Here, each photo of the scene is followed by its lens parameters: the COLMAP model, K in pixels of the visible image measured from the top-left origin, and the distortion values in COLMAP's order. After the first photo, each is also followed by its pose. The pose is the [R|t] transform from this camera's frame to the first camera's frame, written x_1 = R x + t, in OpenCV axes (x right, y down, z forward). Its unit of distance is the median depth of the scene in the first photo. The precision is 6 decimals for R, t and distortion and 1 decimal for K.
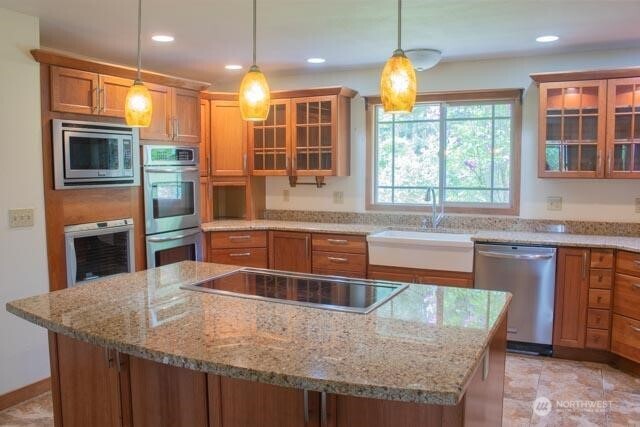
lens RADIAL K [[533.5, 0, 320.0], [0, 533.5, 213.5], [0, 0, 1]] dist [-0.162064, 0.152580]
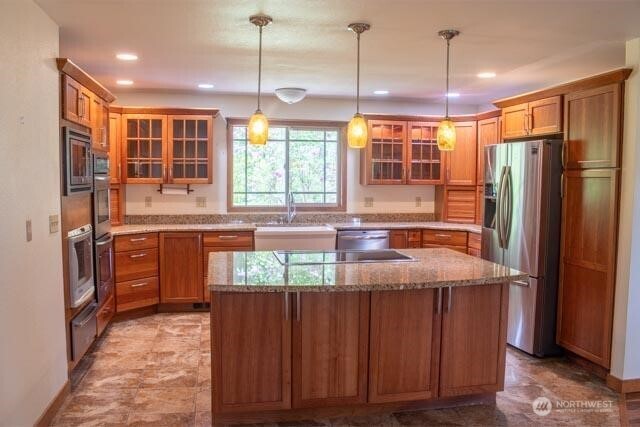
lens RADIAL K [[533.5, 0, 320.0], [0, 533.5, 213.5], [0, 0, 1]] dist [-0.162064, 0.152580]
pose [[0.785651, -0.032408, 0.617821, -0.530703], [0.042264, 0.999106, -0.001336, 0.008212], [-0.617225, 0.027162, 0.786318, -0.077506]]
